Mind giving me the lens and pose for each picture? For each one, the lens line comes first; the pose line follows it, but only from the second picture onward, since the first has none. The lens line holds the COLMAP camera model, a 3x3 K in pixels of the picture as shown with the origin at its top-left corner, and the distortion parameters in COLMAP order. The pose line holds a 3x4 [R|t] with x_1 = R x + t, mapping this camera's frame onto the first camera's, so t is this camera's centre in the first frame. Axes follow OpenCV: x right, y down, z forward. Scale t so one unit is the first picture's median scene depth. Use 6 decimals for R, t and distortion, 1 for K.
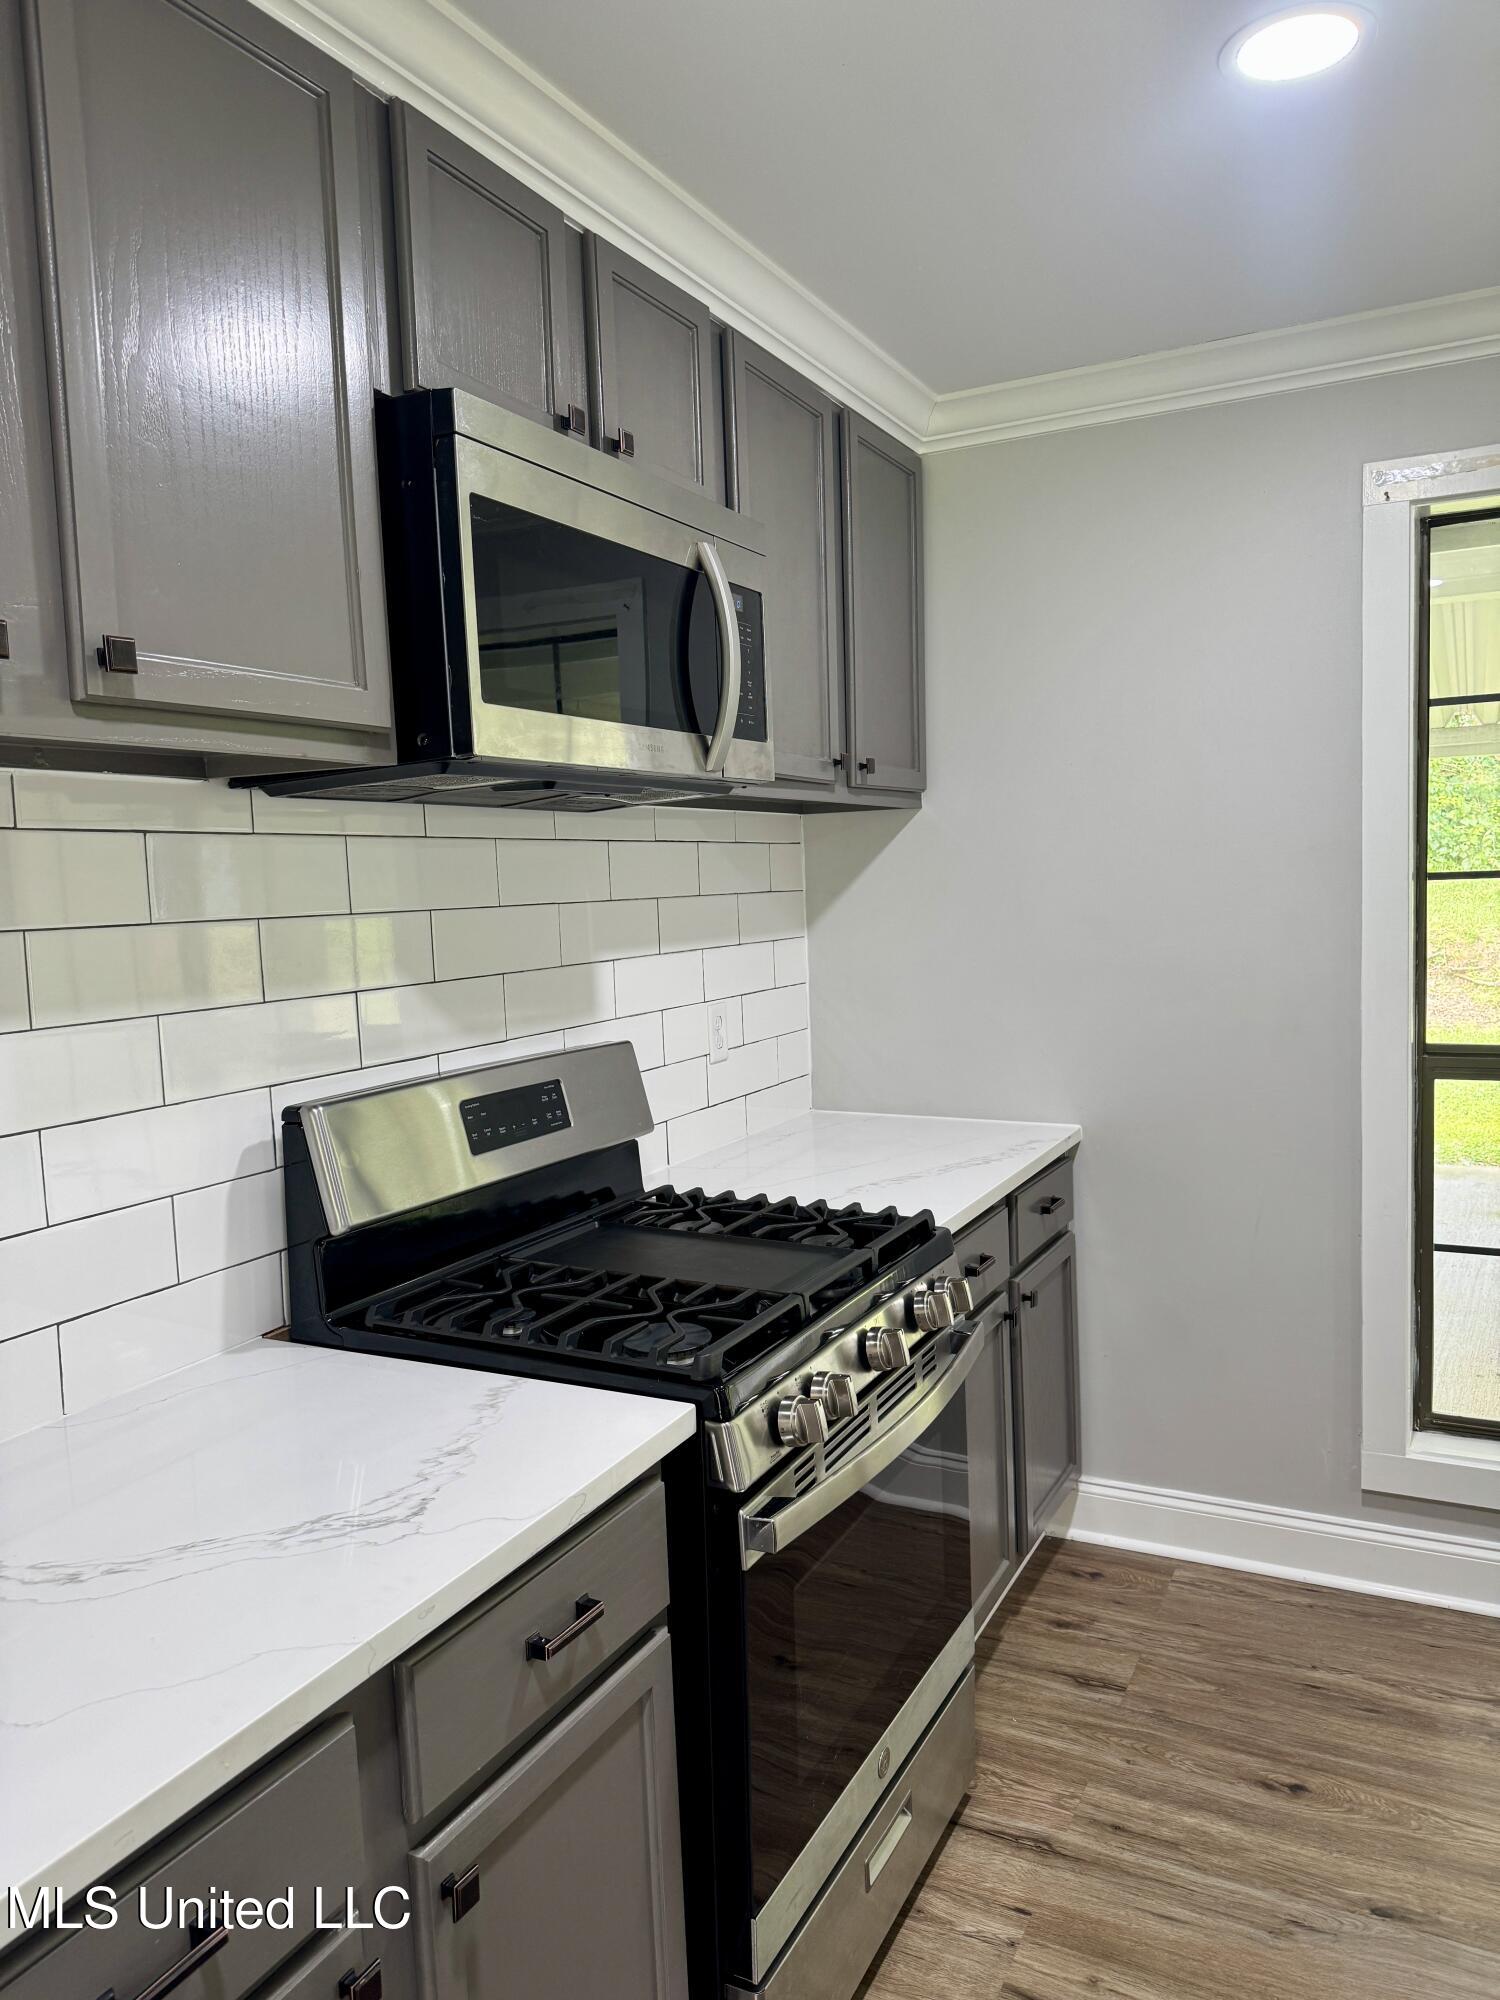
lens RADIAL K [[1388.8, 0, 750.0], [0, 1388.8, 1000.0], [0, 0, 1]] dist [0.104419, -0.162852]
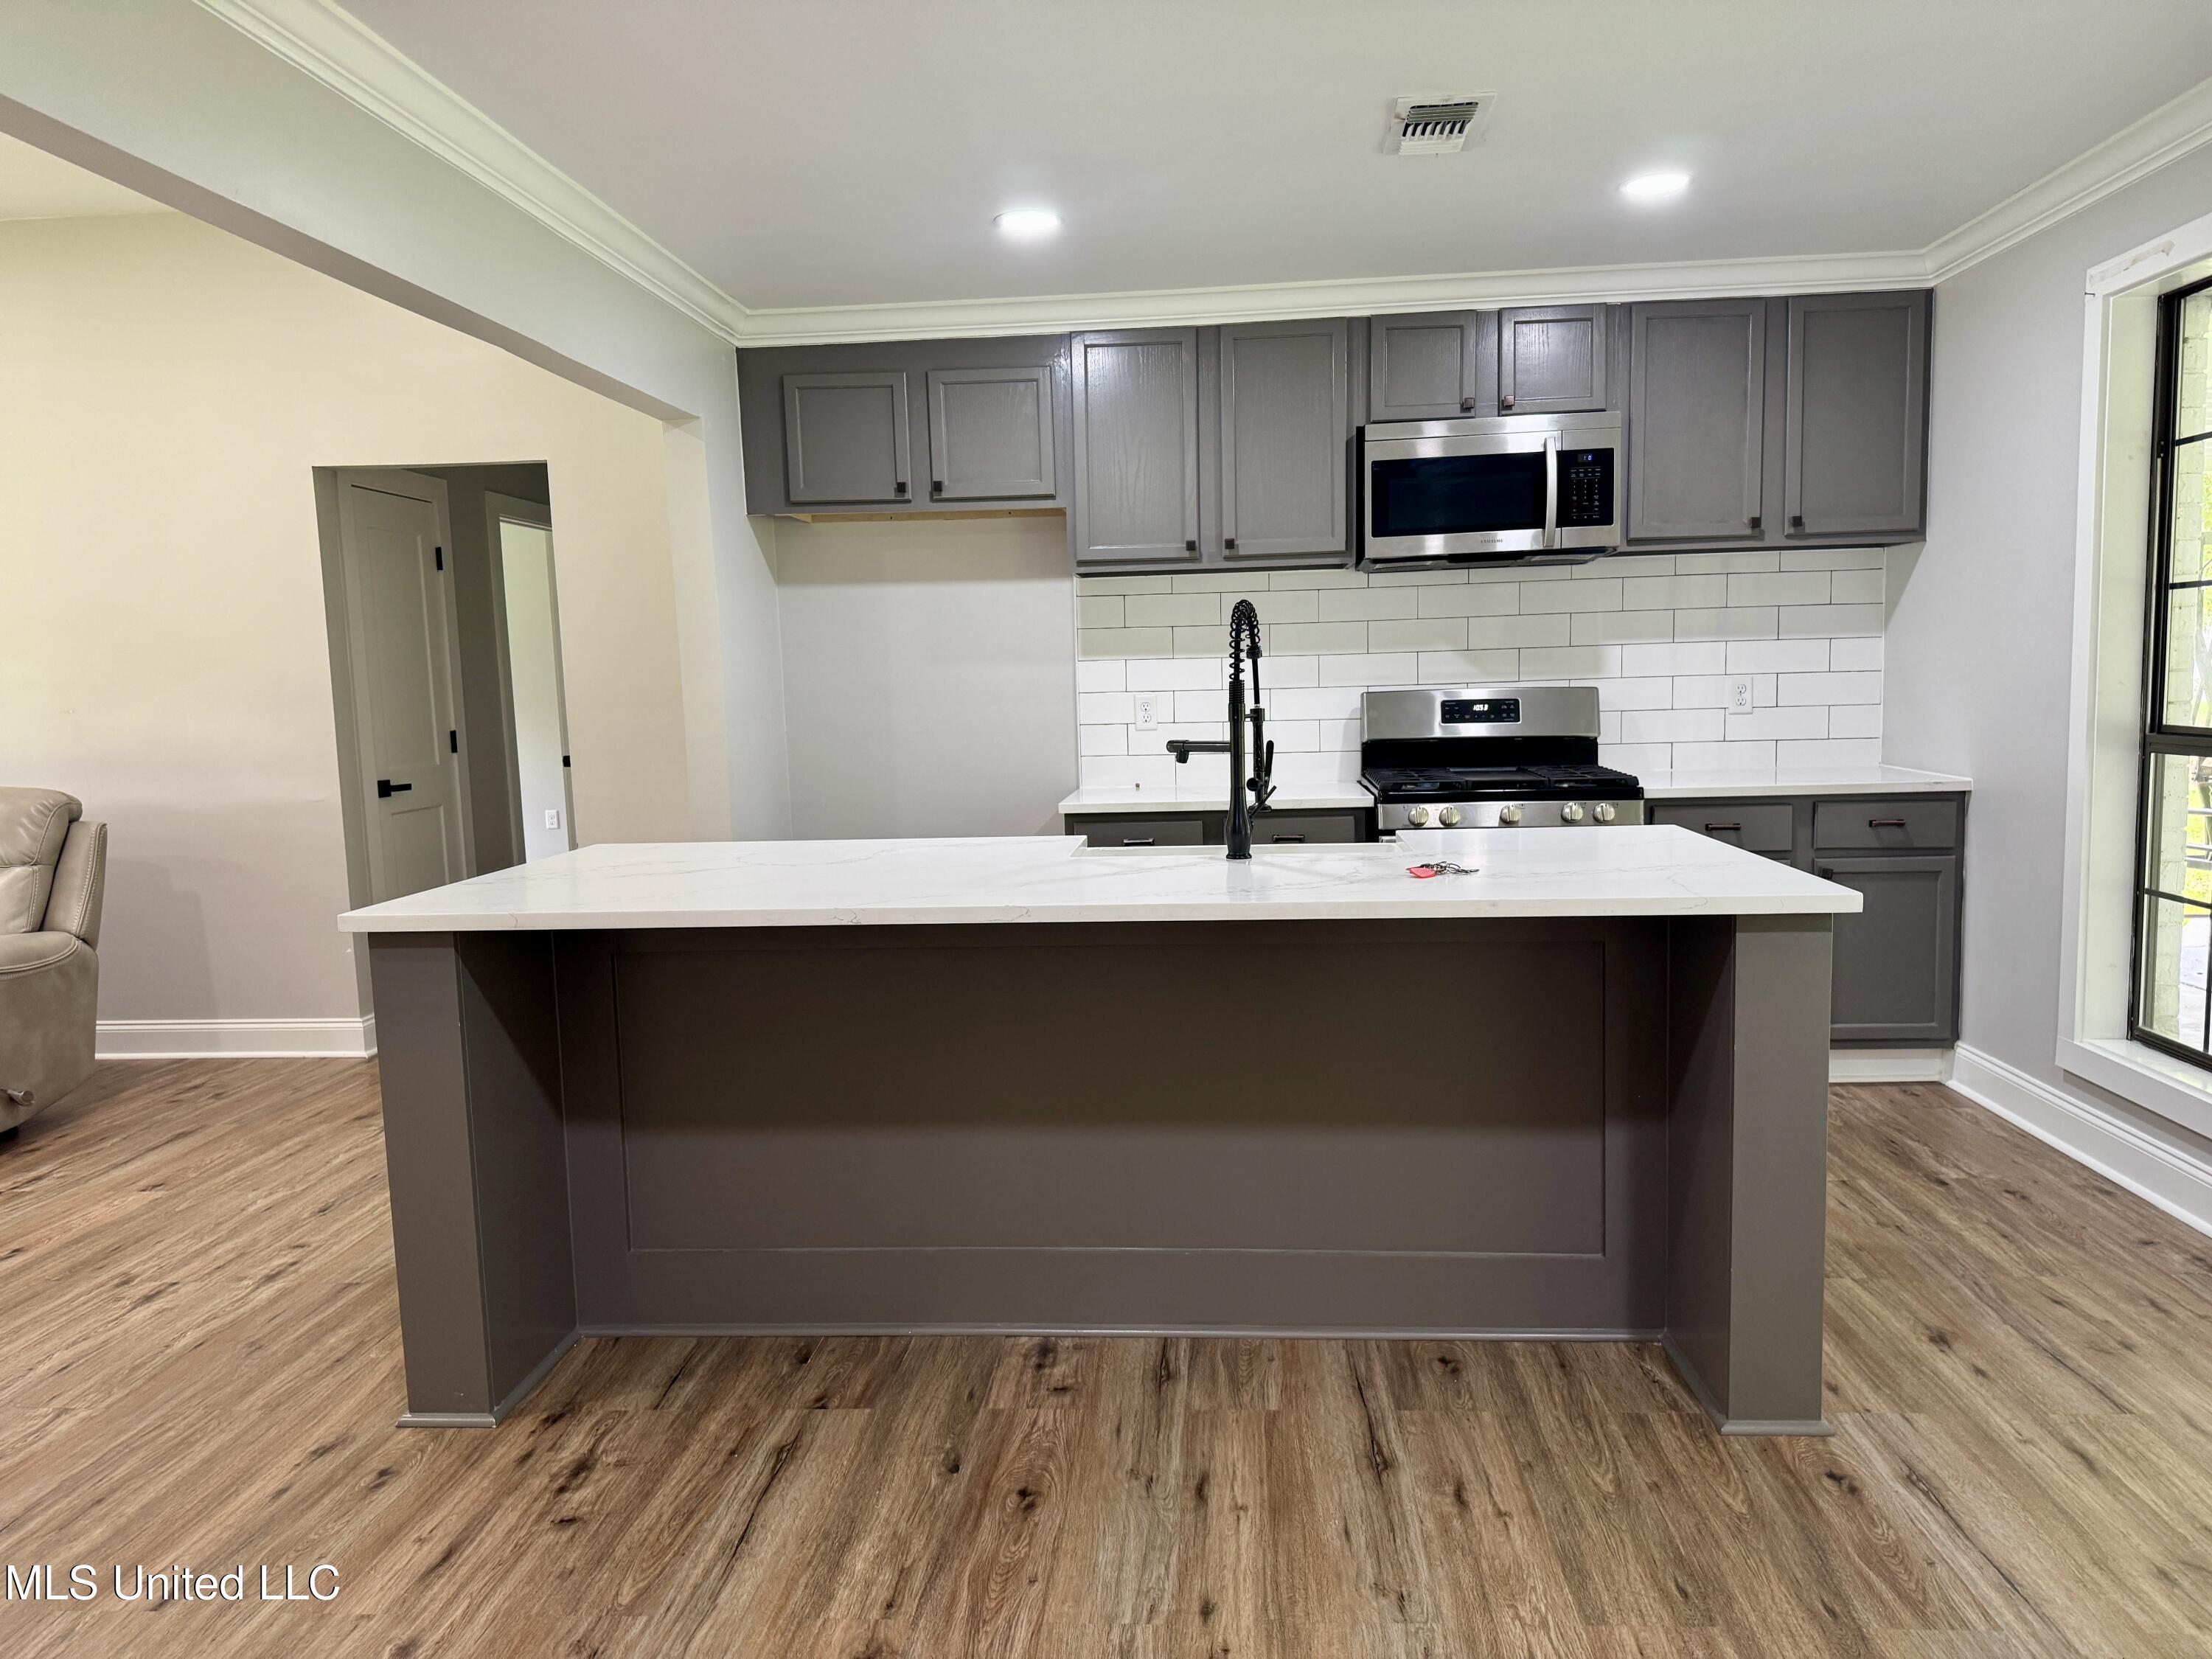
lens RADIAL K [[1536.0, 0, 1110.7], [0, 1536.0, 841.3], [0, 0, 1]] dist [0.104419, -0.162852]
pose [[0.391456, 0.123361, -0.911890, 1.555619], [-0.065584, 0.992193, 0.106071, 0.055526], [0.917857, 0.018284, 0.396491, -0.412993]]
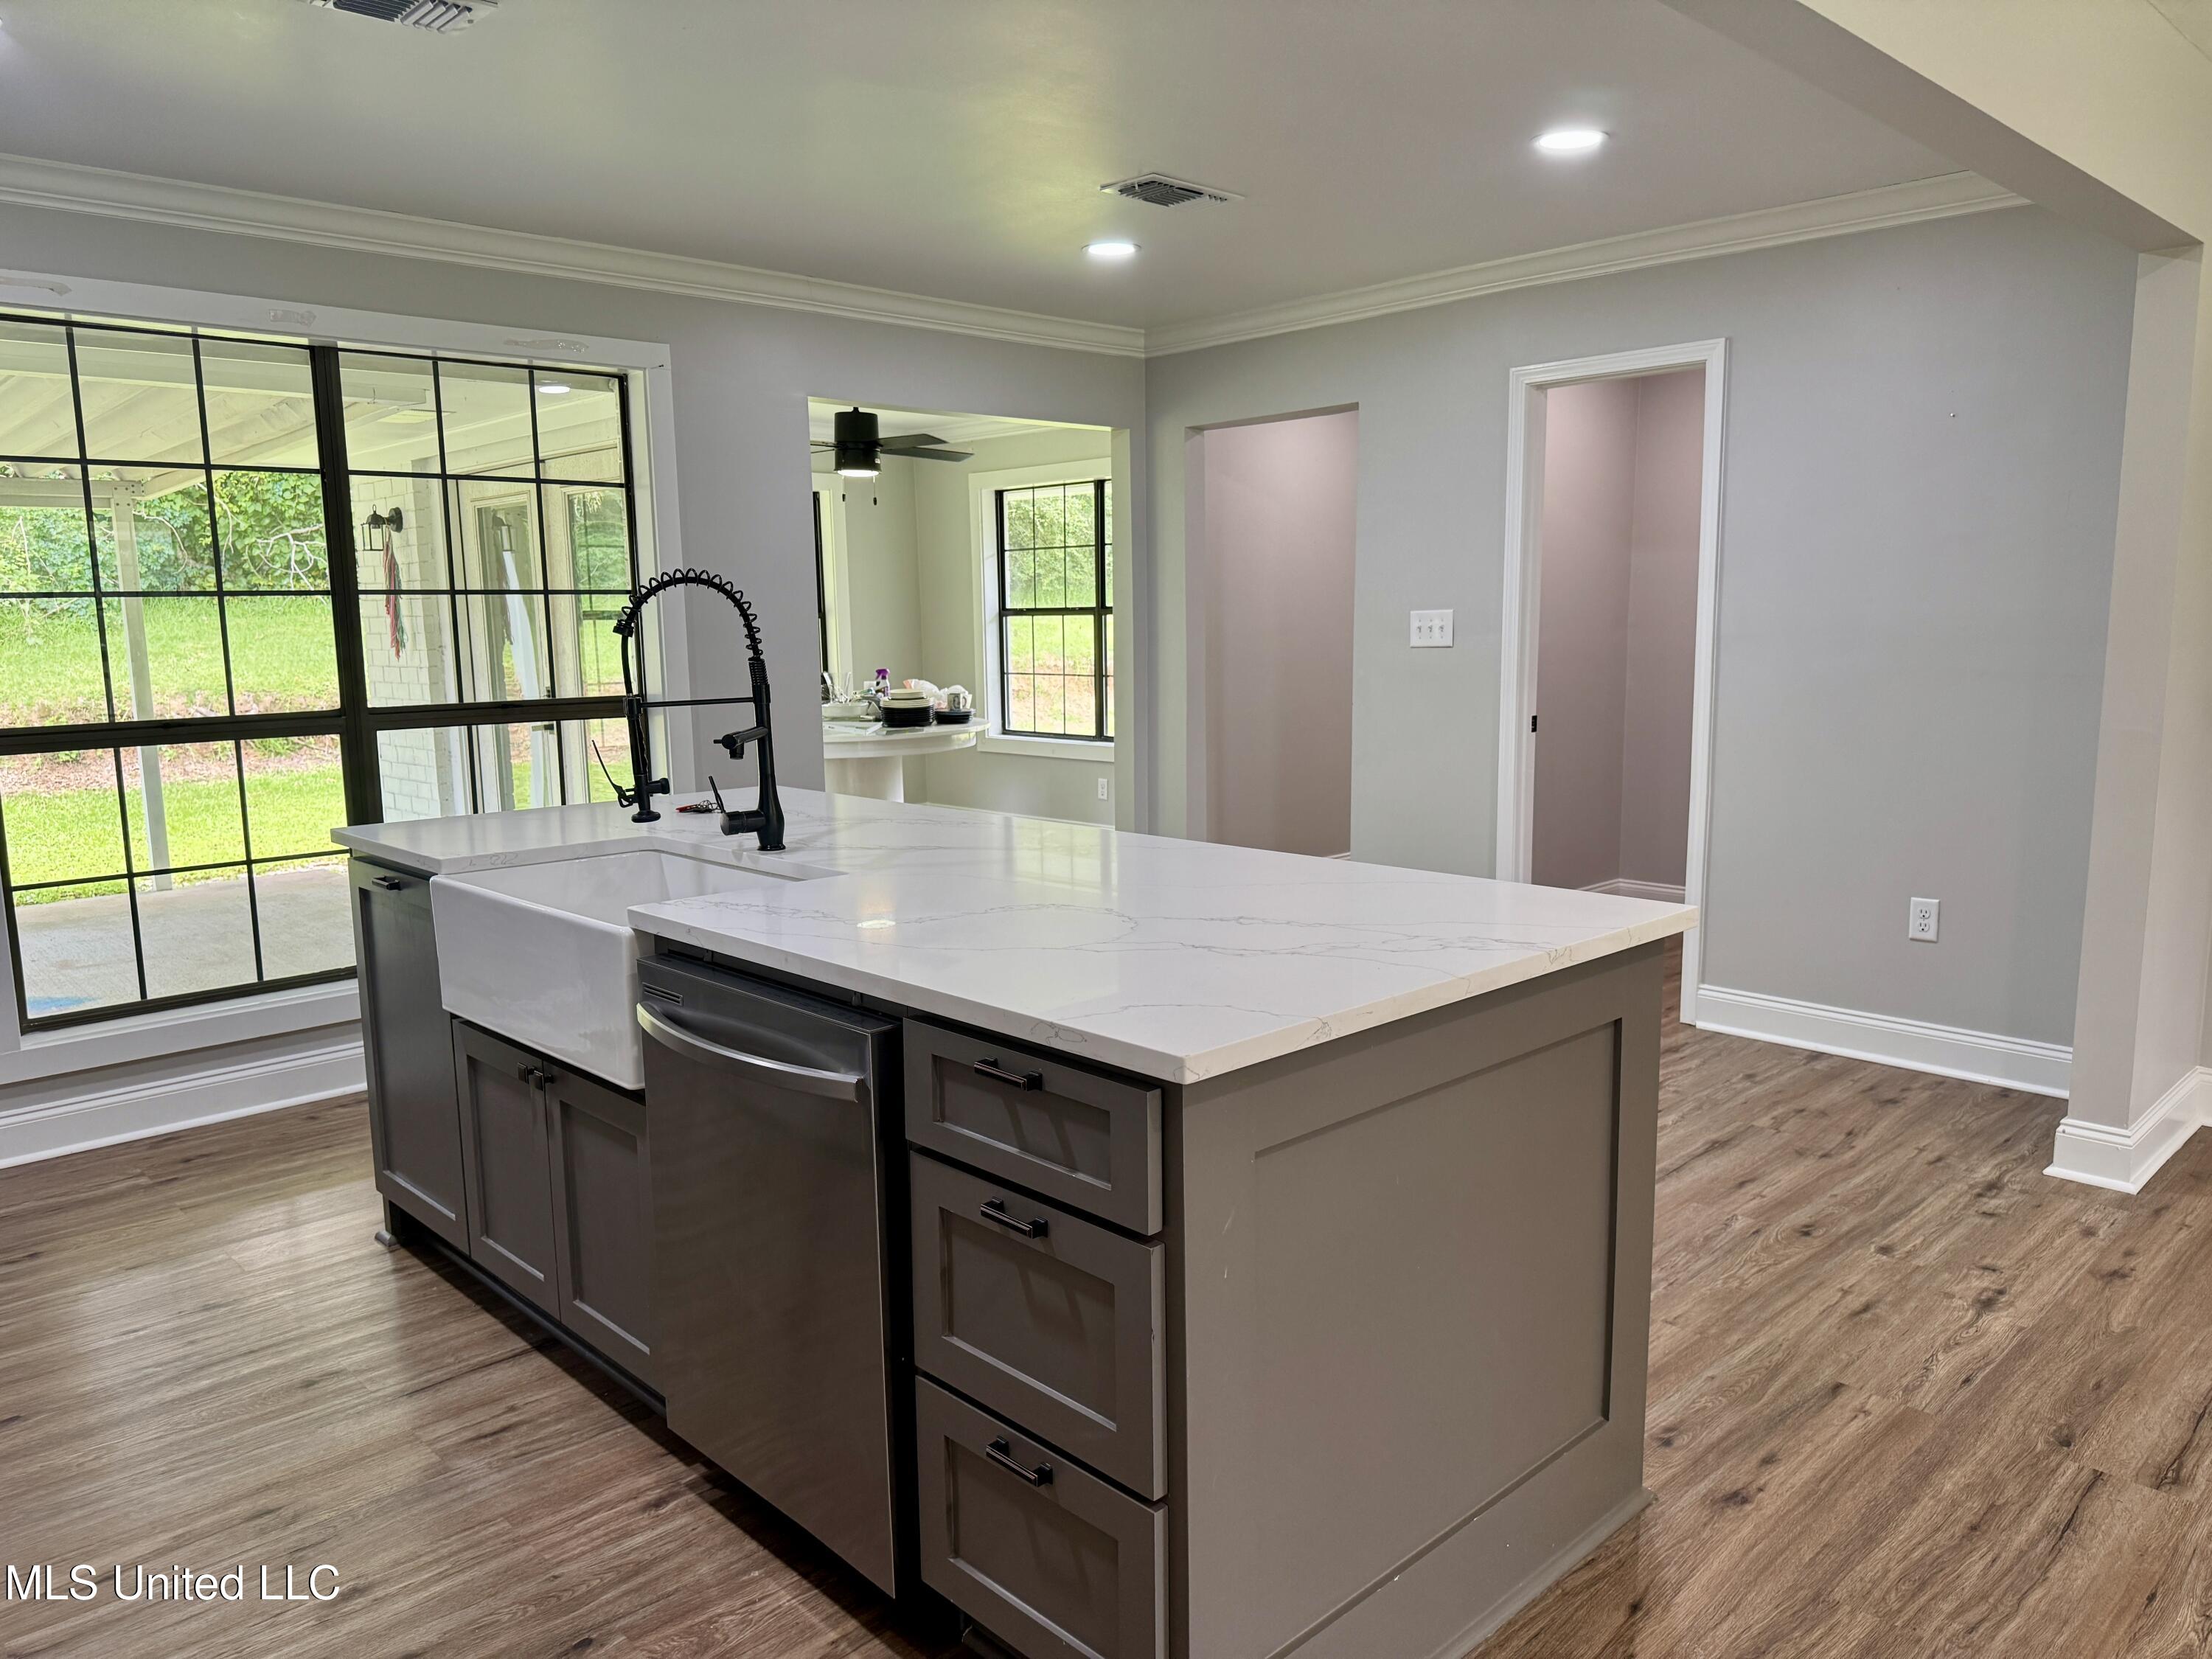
lens RADIAL K [[1536.0, 0, 1110.7], [0, 1536.0, 841.3], [0, 0, 1]] dist [0.104419, -0.162852]
pose [[0.327654, -0.111844, 0.938154, -0.582930], [0.087496, 0.992293, 0.087740, 0.111092], [-0.940737, 0.053336, 0.334915, -0.459774]]
